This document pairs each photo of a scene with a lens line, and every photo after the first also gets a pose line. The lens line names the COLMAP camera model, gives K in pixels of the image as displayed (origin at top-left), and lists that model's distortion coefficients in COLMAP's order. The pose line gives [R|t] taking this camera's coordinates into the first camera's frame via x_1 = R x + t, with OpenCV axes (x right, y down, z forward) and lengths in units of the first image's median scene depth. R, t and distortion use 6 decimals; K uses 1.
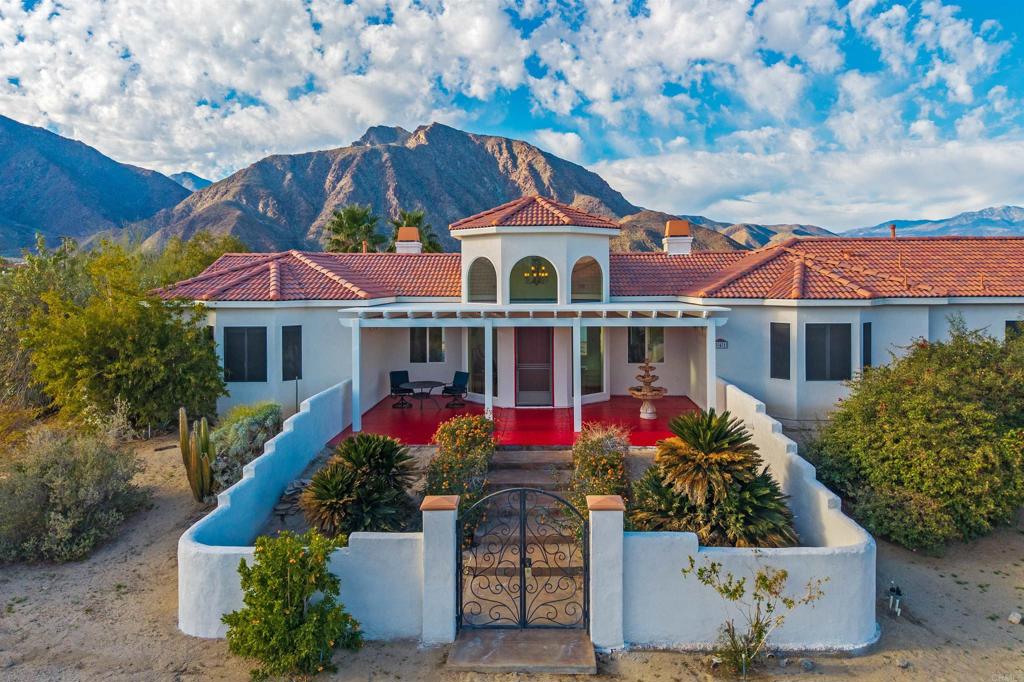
lens RADIAL K [[691.2, 0, 519.5], [0, 691.2, 314.8], [0, 0, 1]] dist [0.006374, 0.001067]
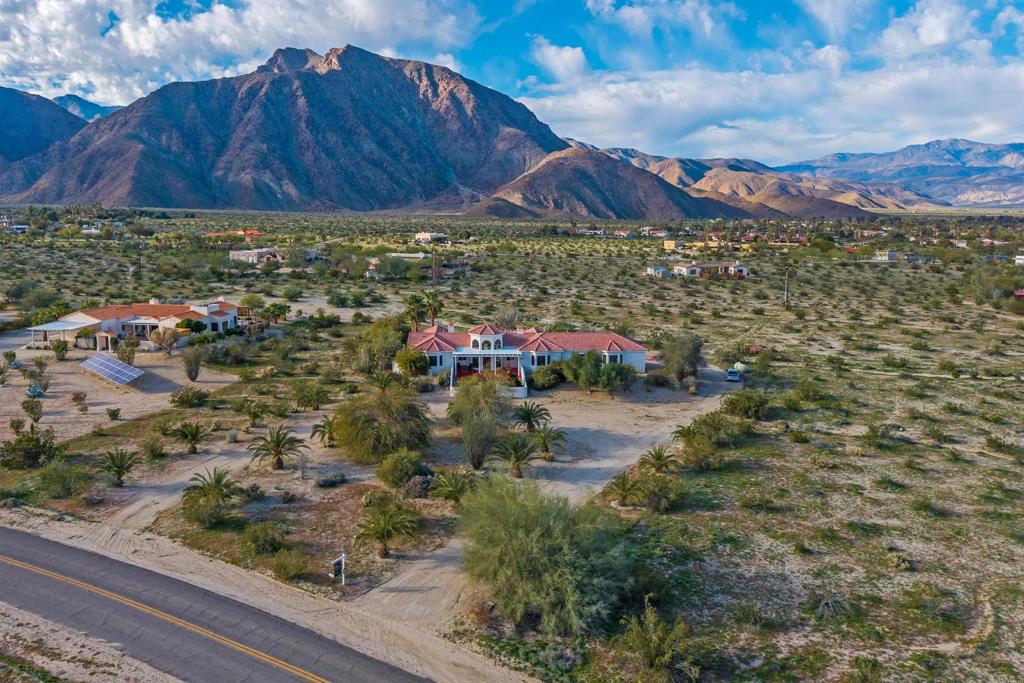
lens RADIAL K [[754.9, 0, 471.8], [0, 754.9, 343.3], [0, 0, 1]] dist [0.005497, 0.000665]
pose [[0.999013, -0.002976, 0.044321, -0.373228], [-0.002516, 0.992359, 0.123358, -0.841231], [-0.044350, -0.123348, 0.991372, -4.996928]]
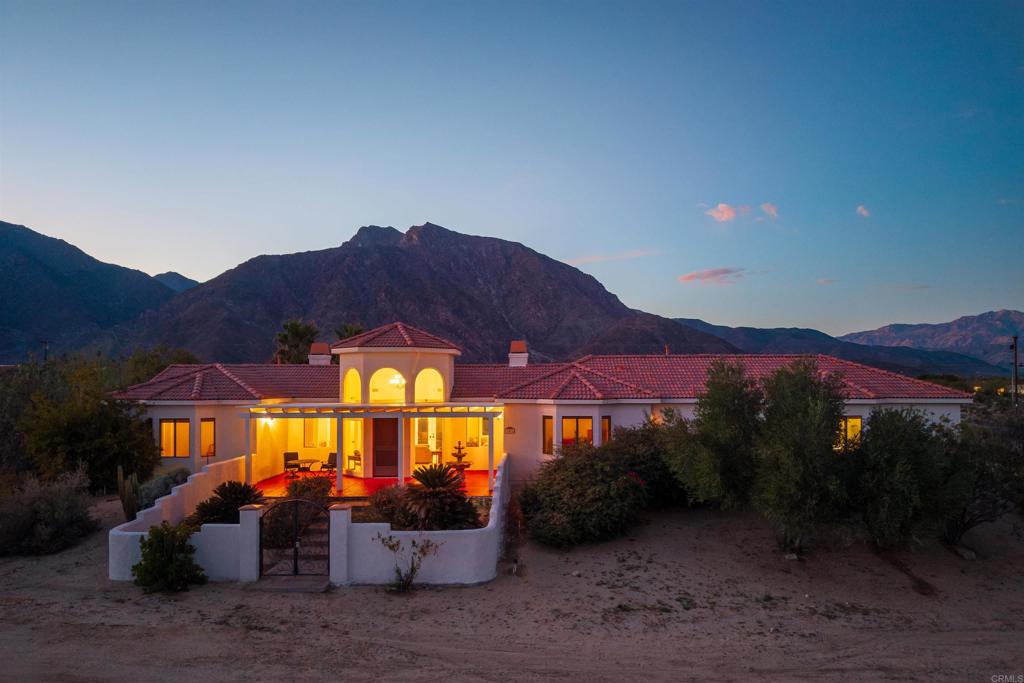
lens RADIAL K [[709.8, 0, 527.3], [0, 709.8, 405.5], [0, 0, 1]] dist [0.006423, -0.001790]
pose [[0.999875, 0.001350, 0.015745, 0.327849], [-0.001051, 0.999819, -0.019007, 0.018708], [-0.015768, 0.018988, 0.999695, -0.508156]]
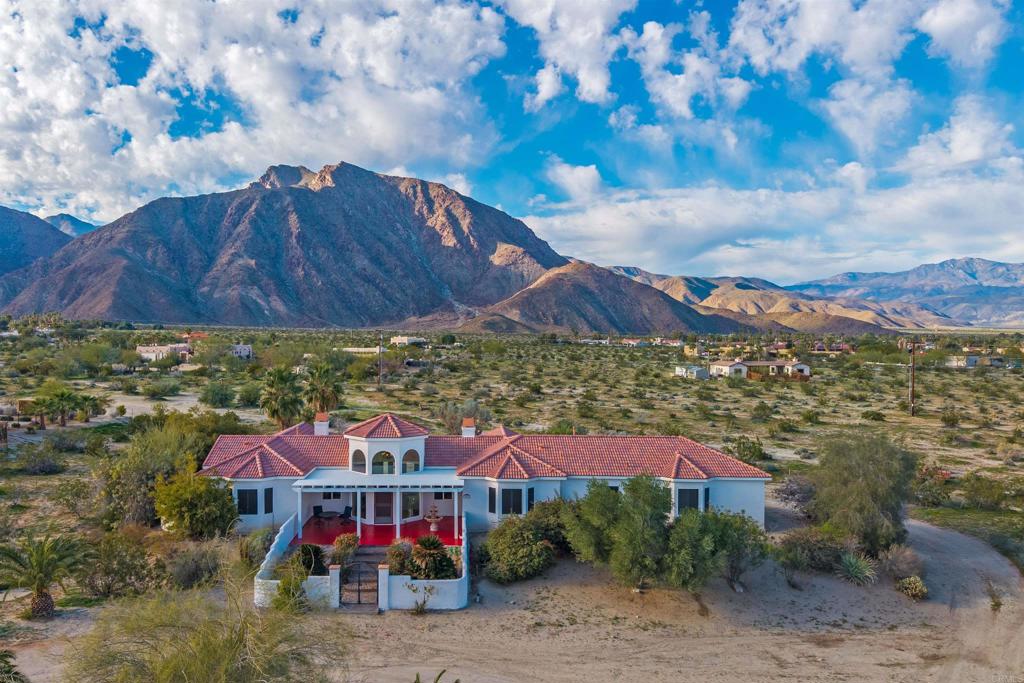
lens RADIAL K [[769.8, 0, 451.2], [0, 769.8, 391.5], [0, 0, 1]] dist [0.008232, -0.001466]
pose [[0.999822, 0.003719, 0.018489, 0.210252], [-0.004174, 0.999688, 0.024643, -0.375459], [-0.018392, -0.024716, 0.999525, -1.515937]]
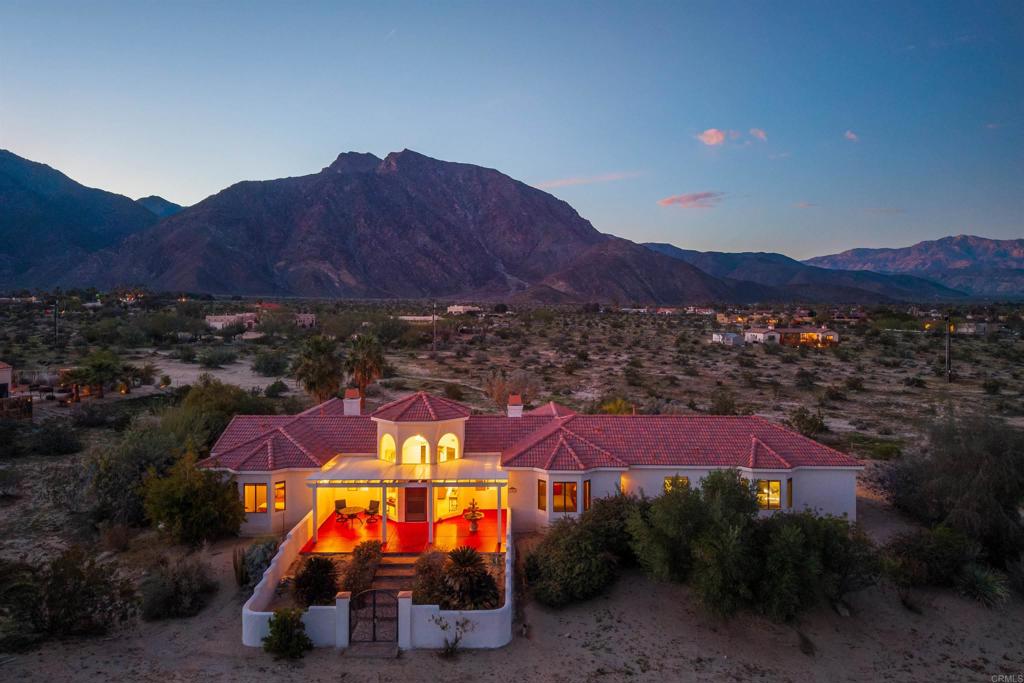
lens RADIAL K [[690.0, 0, 512.0], [0, 690.0, 341.5], [0, 0, 1]] dist [0.005059, 0.000227]
pose [[0.999549, 0.002188, 0.029944, 0.251101], [-0.002331, 0.999986, 0.004725, -0.397831], [-0.029933, -0.004793, 0.999540, -0.926831]]
